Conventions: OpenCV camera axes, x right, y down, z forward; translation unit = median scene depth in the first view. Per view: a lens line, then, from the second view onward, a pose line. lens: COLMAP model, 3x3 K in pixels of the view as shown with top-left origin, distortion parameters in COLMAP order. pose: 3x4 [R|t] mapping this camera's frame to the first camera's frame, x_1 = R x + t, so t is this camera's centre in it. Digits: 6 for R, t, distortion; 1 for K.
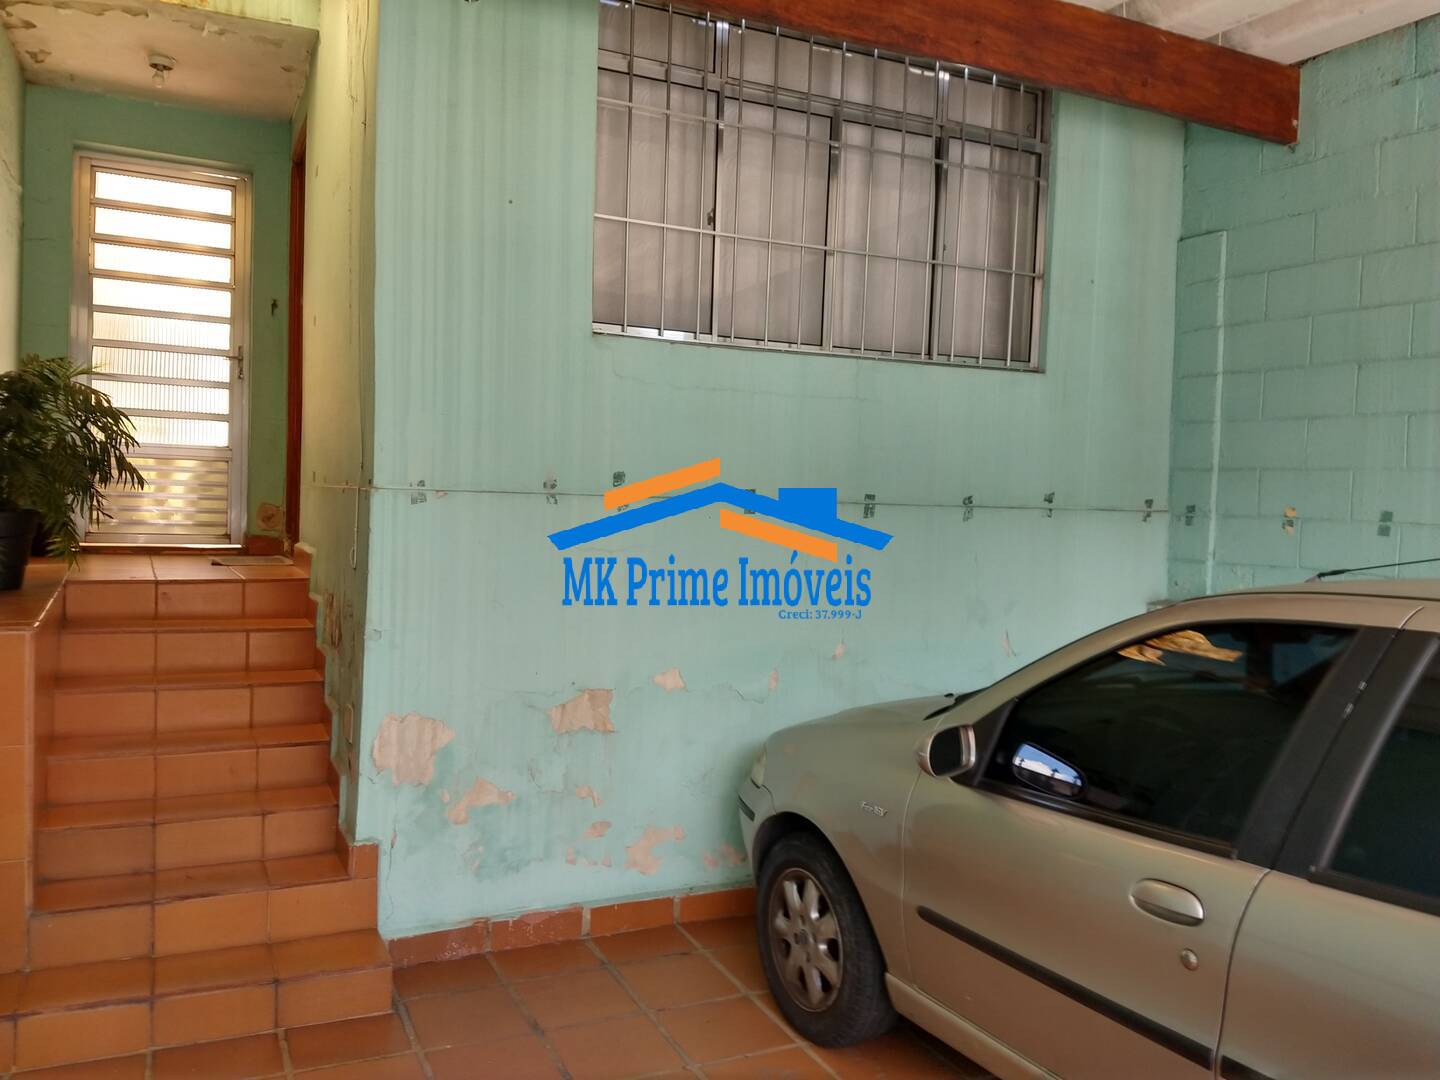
lens RADIAL K [[1131.0, 0, 762.1], [0, 1131.0, 542.7], [0, 0, 1]] dist [0.107405, -0.198248]
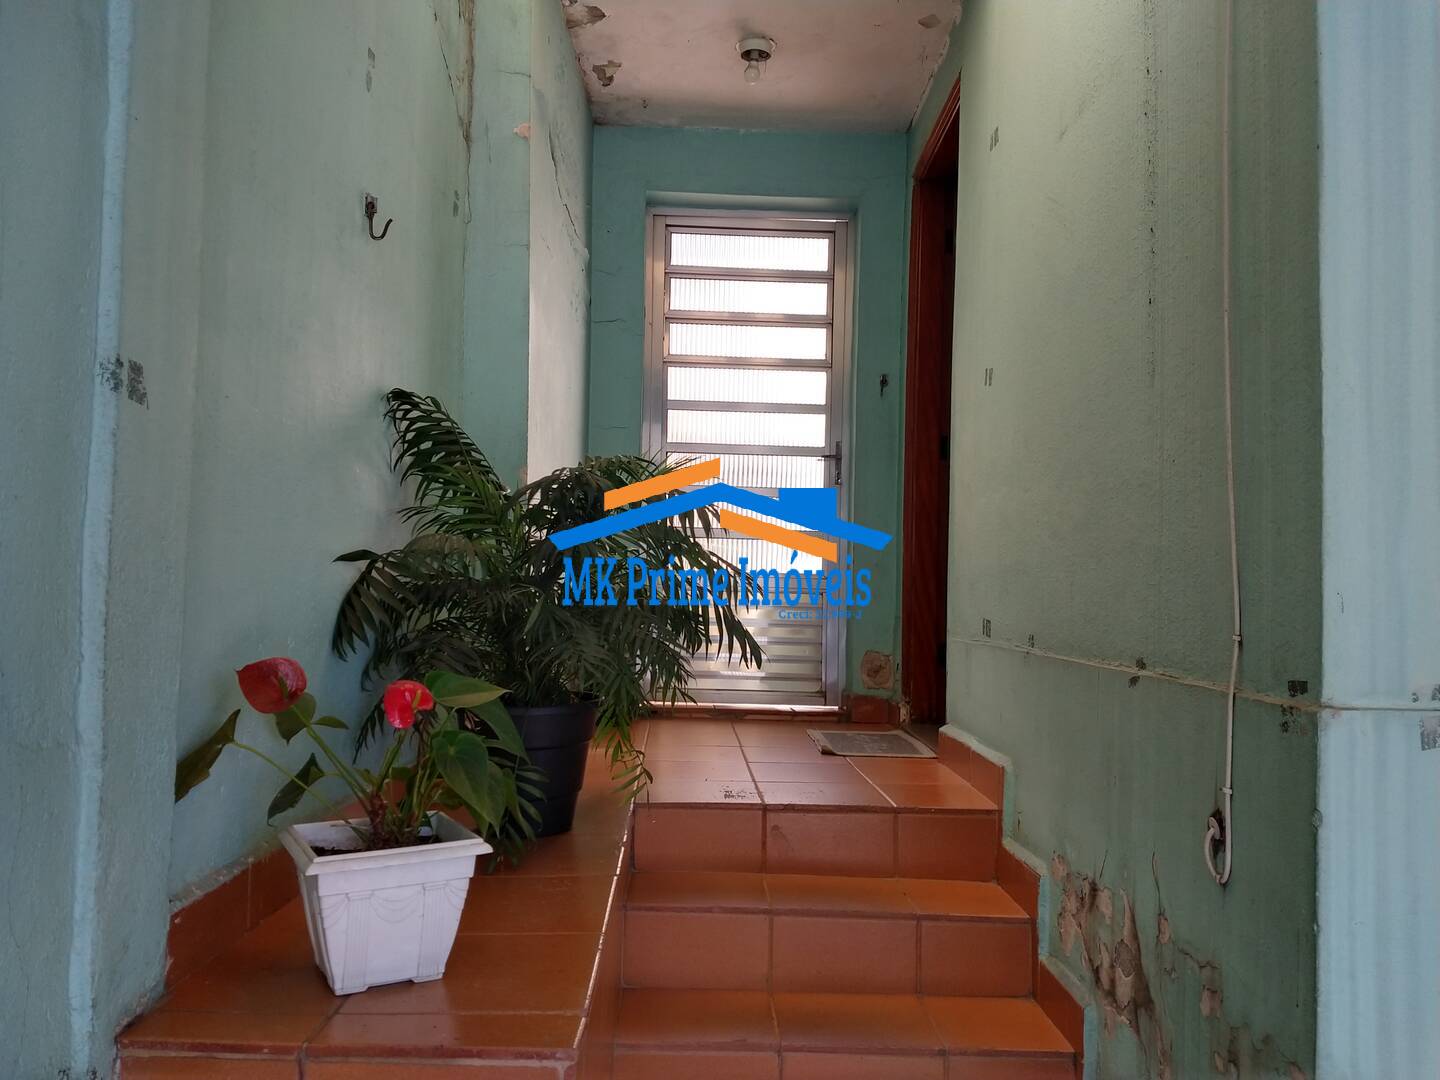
lens RADIAL K [[1109.8, 0, 717.1], [0, 1109.8, 532.3], [0, 0, 1]] dist [0.215164, -0.419980]
pose [[0.893683, -0.030142, -0.447686, -0.291988], [-0.015379, 0.995097, -0.097700, -0.054957], [0.448436, 0.094198, 0.888837, 0.465420]]
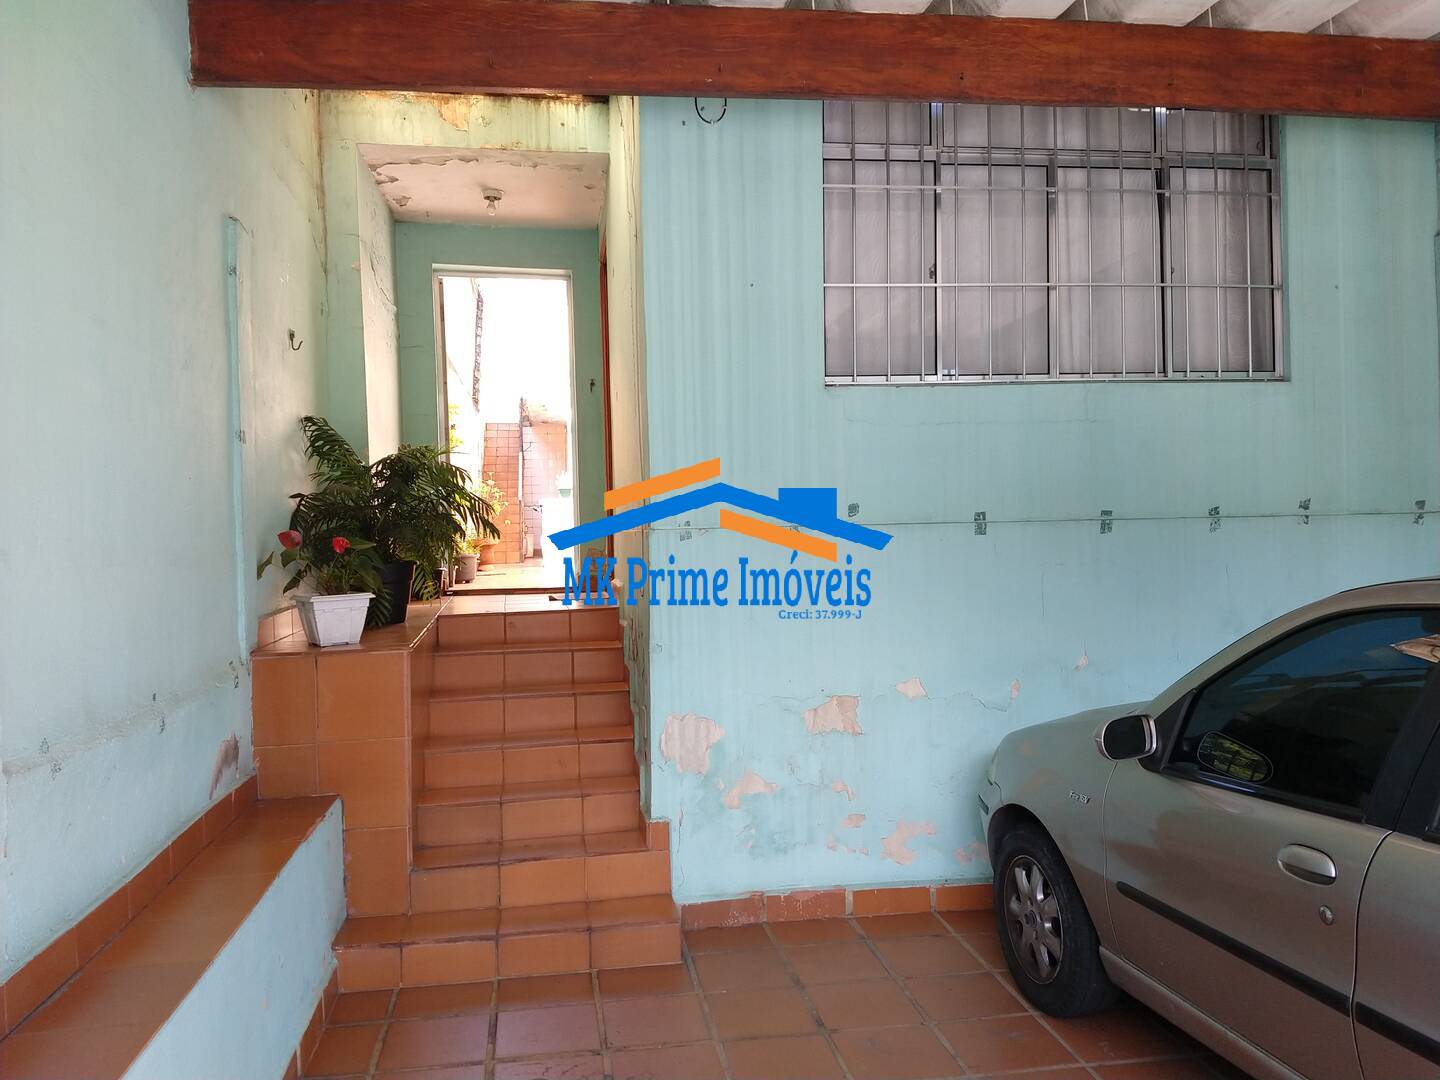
lens RADIAL K [[1097.0, 0, 748.6], [0, 1097.0, 535.5], [0, 0, 1]] dist [0.063733, -0.126818]
pose [[0.959352, -0.048996, -0.277925, 0.069908], [0.039392, 0.998421, -0.040042, 0.009413], [0.279448, 0.027467, 0.959768, -0.081861]]
